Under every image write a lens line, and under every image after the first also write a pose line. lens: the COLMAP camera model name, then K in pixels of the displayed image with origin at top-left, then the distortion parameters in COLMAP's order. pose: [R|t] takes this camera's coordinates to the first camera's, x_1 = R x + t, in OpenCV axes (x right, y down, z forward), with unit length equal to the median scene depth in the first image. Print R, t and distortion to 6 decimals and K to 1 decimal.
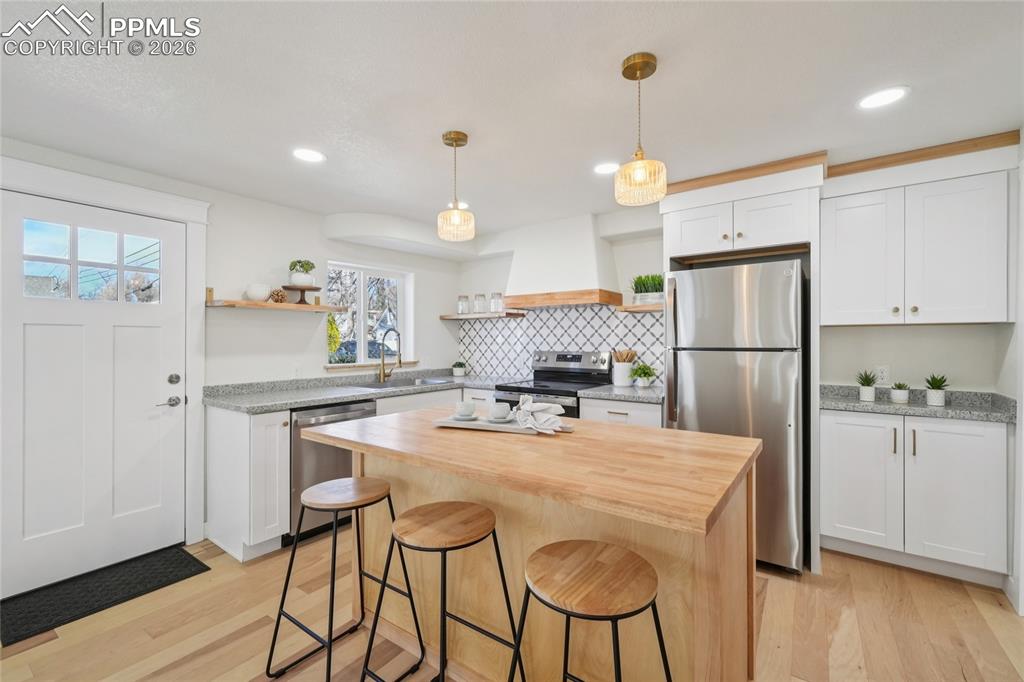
lens RADIAL K [[434.7, 0, 515.9], [0, 434.7, 341.3], [0, 0, 1]] dist [-0.000507, 0.001007]
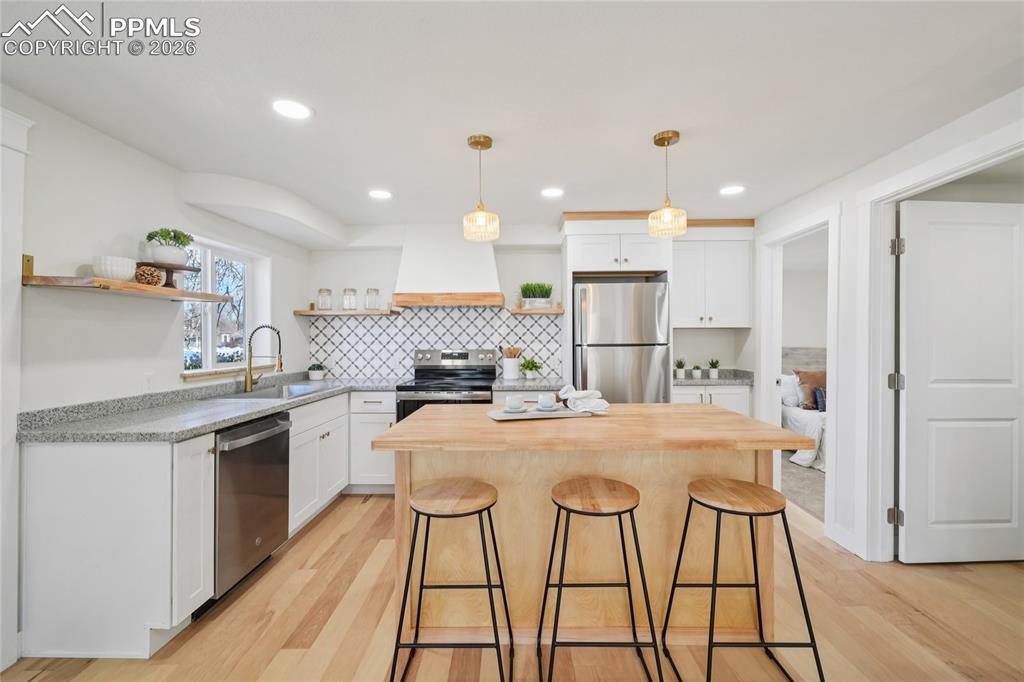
lens RADIAL K [[434.7, 0, 515.9], [0, 434.7, 341.3], [0, 0, 1]] dist [-0.000507, 0.001007]
pose [[0.818515, -0.004566, 0.574468, -0.408418], [0.004345, 0.999989, 0.001758, 0.002516], [-0.574469, 0.001057, 0.818525, 0.069636]]
